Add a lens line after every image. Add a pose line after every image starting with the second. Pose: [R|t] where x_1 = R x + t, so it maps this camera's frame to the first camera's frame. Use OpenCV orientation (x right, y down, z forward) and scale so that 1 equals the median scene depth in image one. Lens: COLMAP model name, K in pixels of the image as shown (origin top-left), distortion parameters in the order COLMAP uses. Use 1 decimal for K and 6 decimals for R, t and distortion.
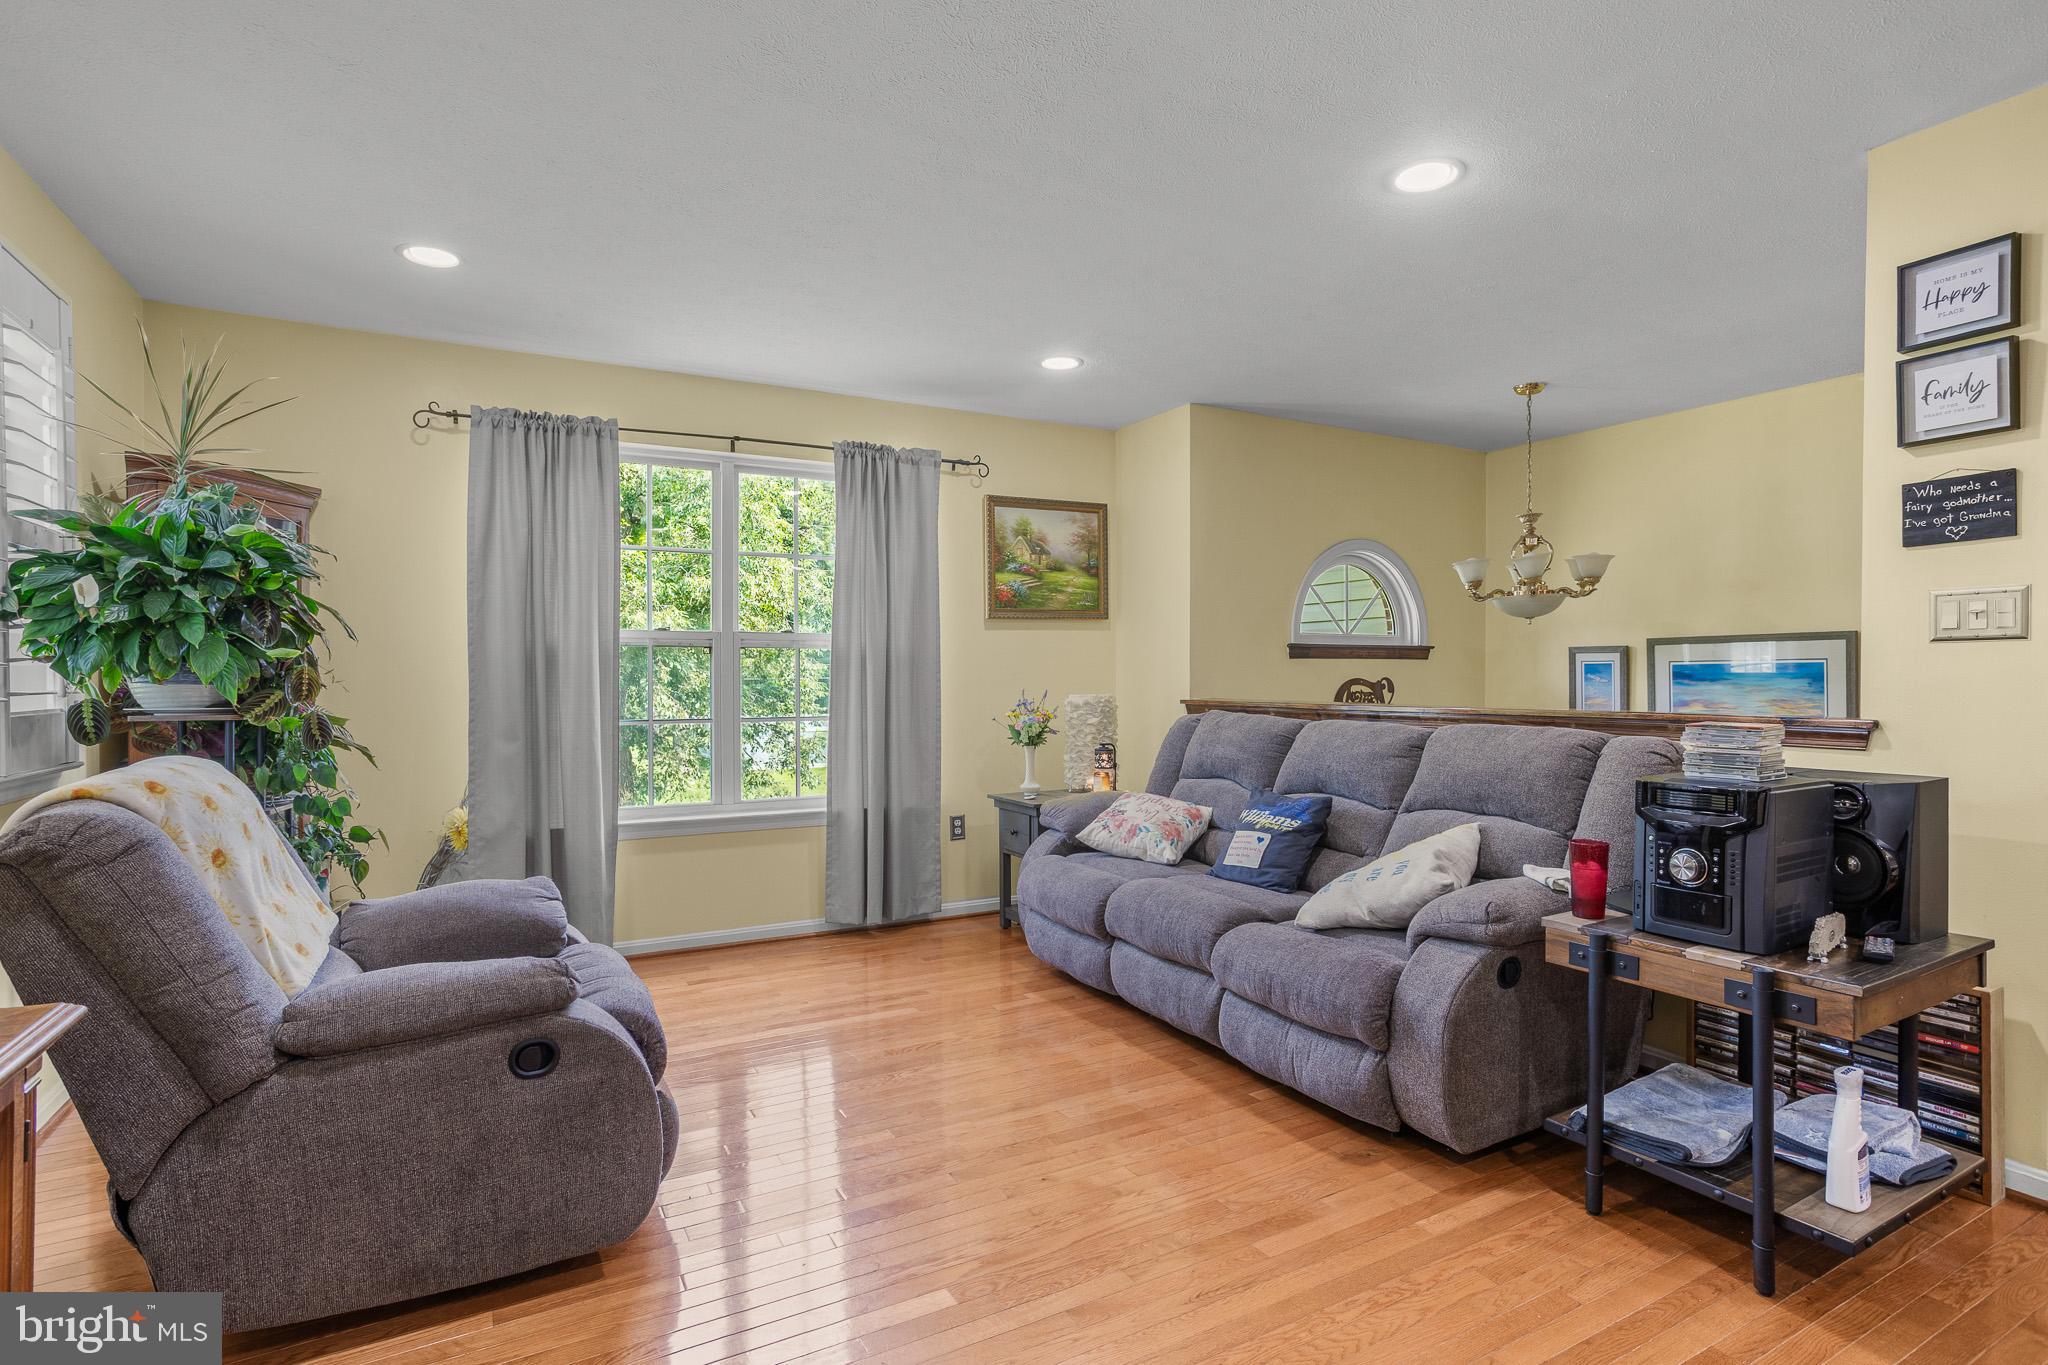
lens RADIAL K [[1001.6, 0, 1036.8], [0, 1001.6, 682.7], [0, 0, 1]] dist [-0.025993, 0.017351]
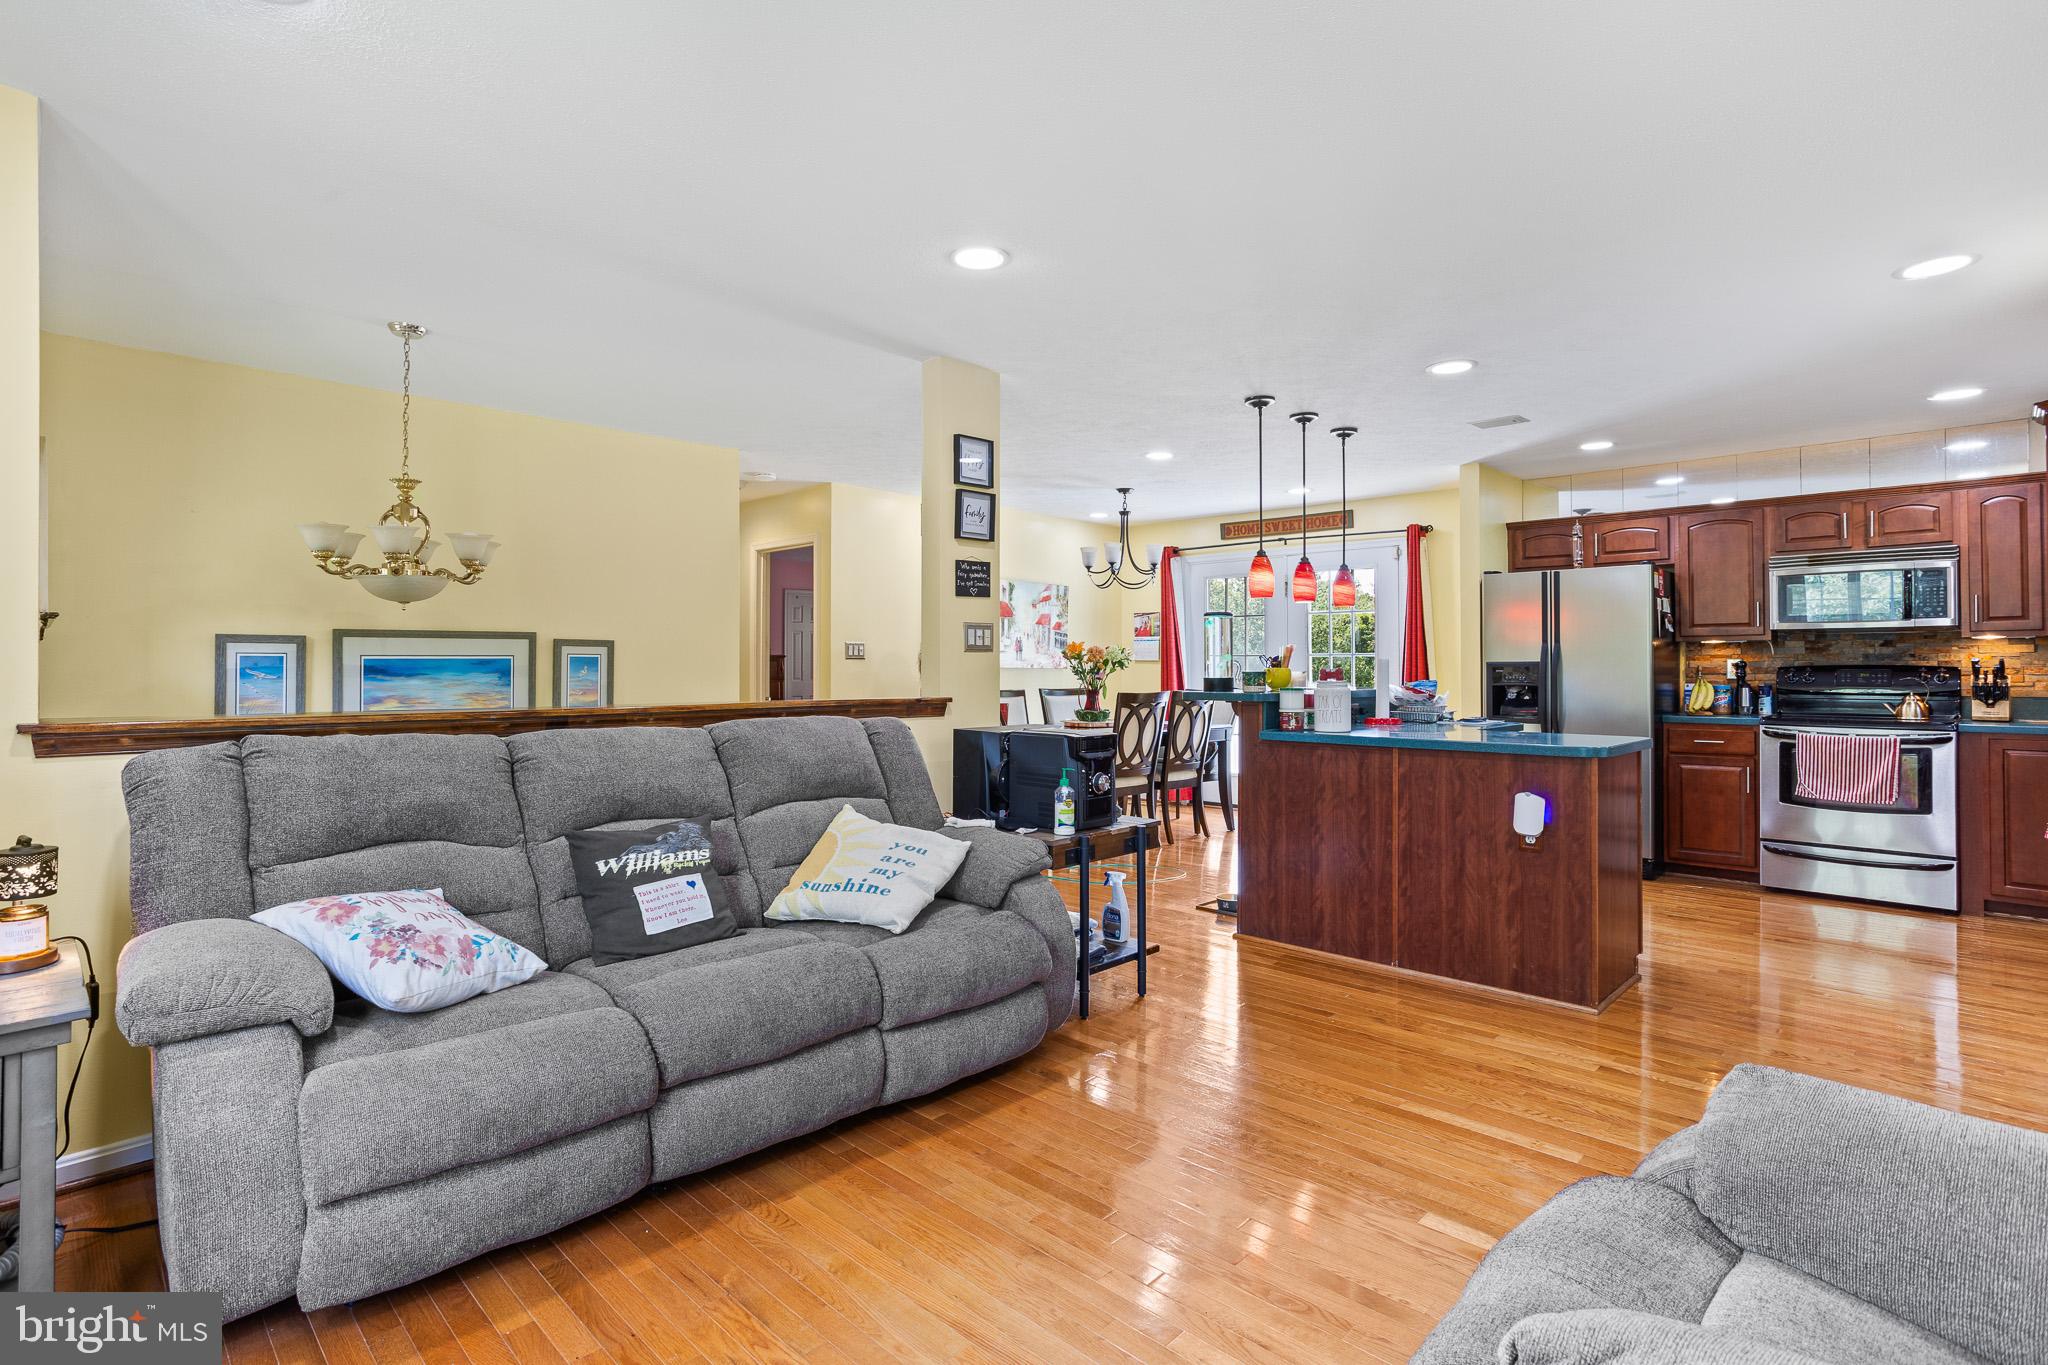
lens RADIAL K [[1001.6, 0, 1002.8], [0, 1001.6, 656.2], [0, 0, 1]] dist [-0.025993, 0.017351]
pose [[-0.253516, 0.010856, 0.967270, -0.523054], [0.008906, 0.999921, -0.008889, -0.009580], [-0.967290, 0.006361, -0.253593, 0.857032]]
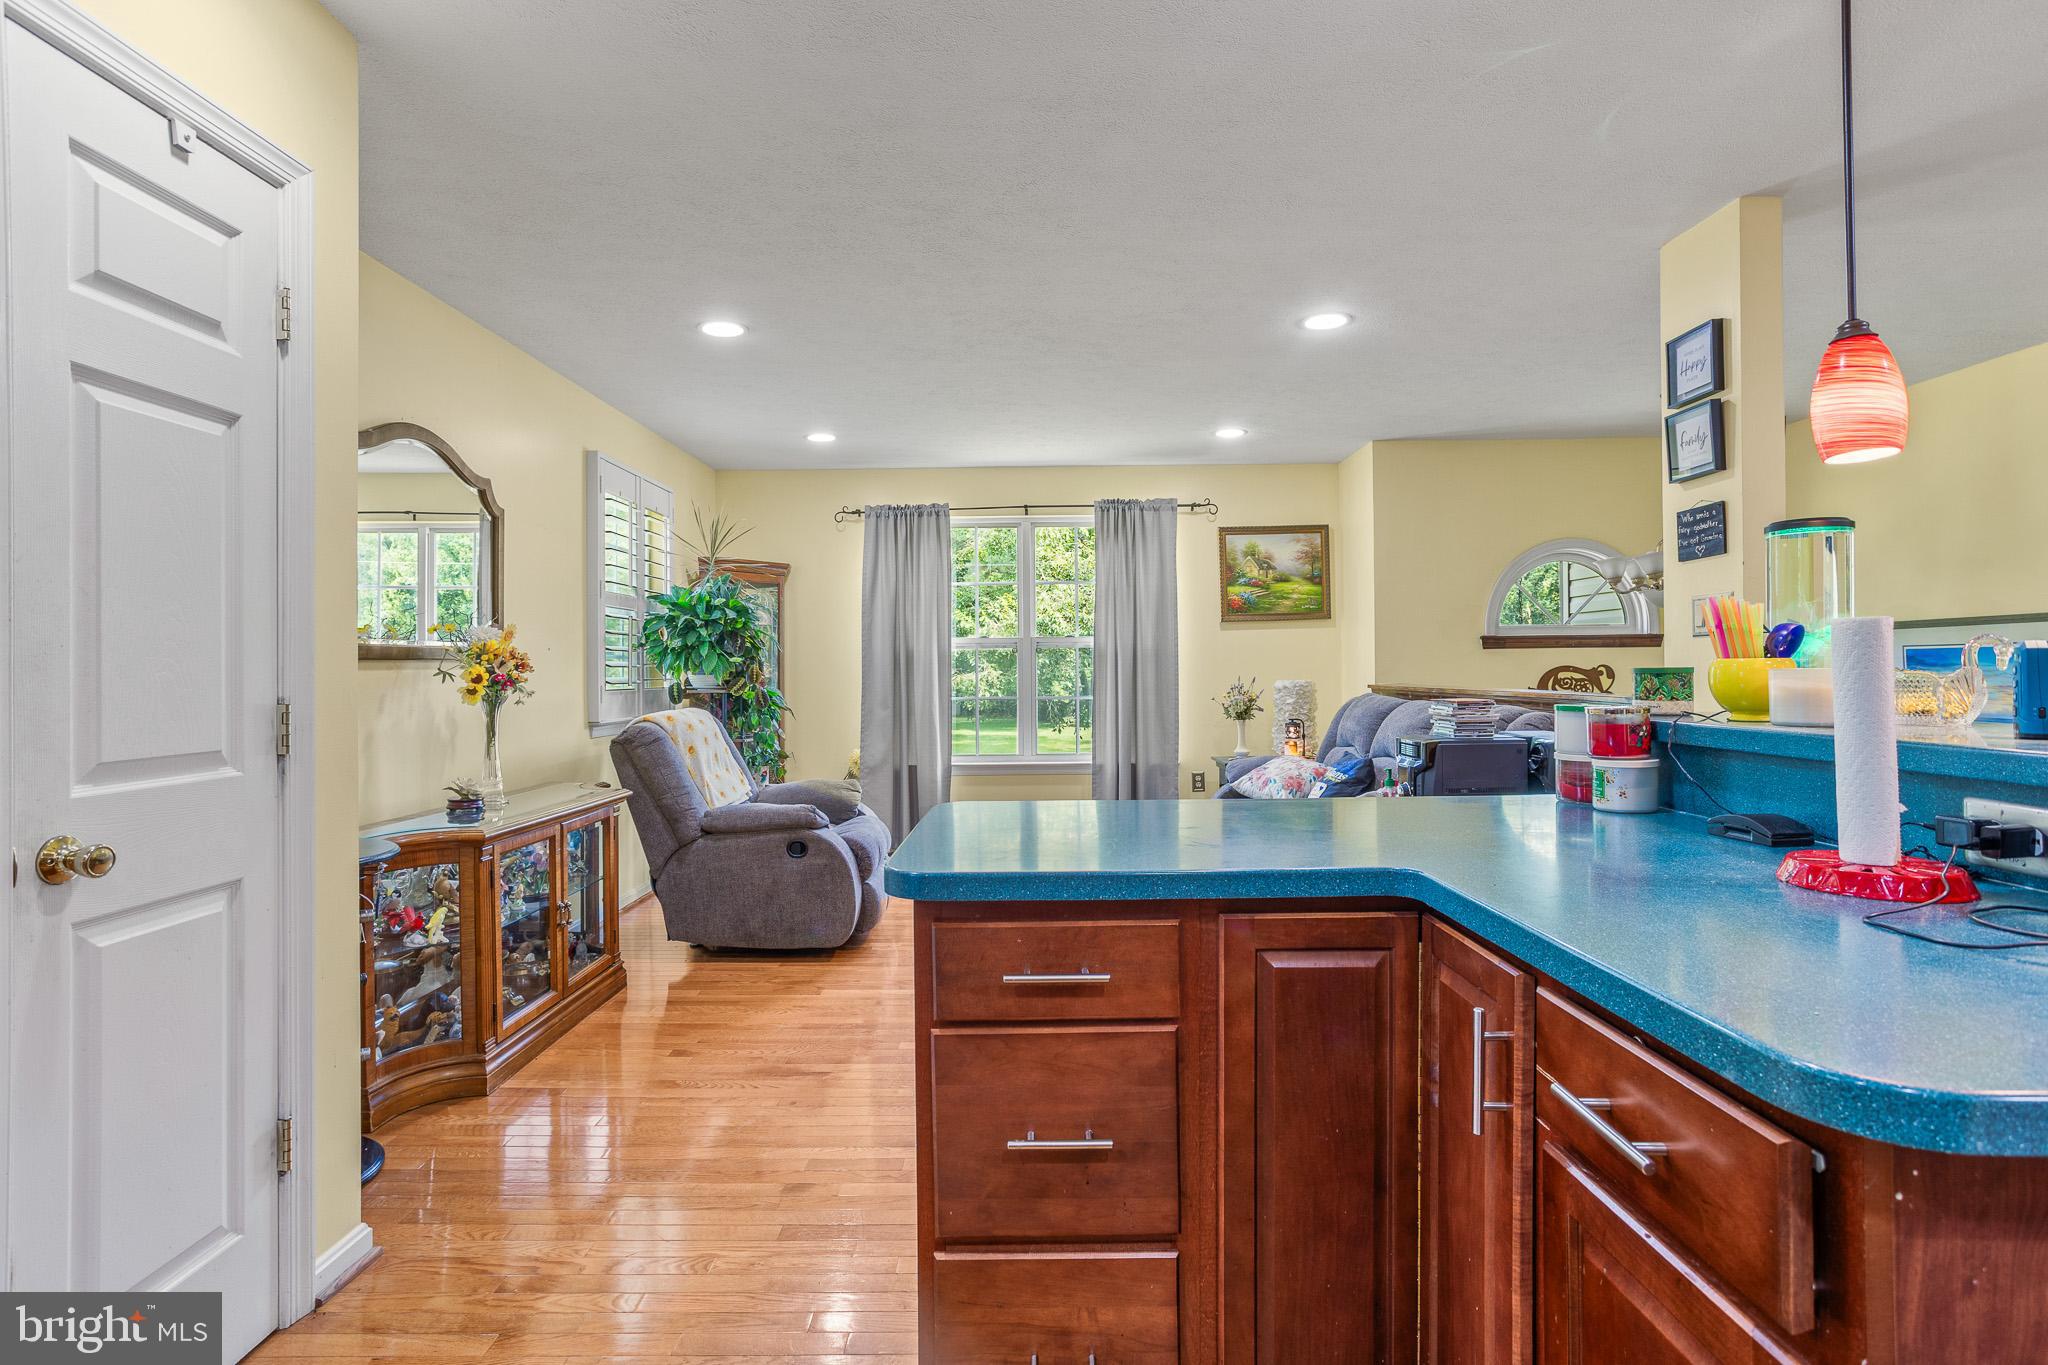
lens RADIAL K [[1001.6, 0, 1061.7], [0, 1001.6, 664.0], [0, 0, 1]] dist [-0.025993, 0.017351]
pose [[0.882038, -0.008658, -0.471099, 0.487353], [0.005164, 0.999949, -0.008710, 0.000307], [0.471150, 0.005250, 0.882038, -0.305572]]
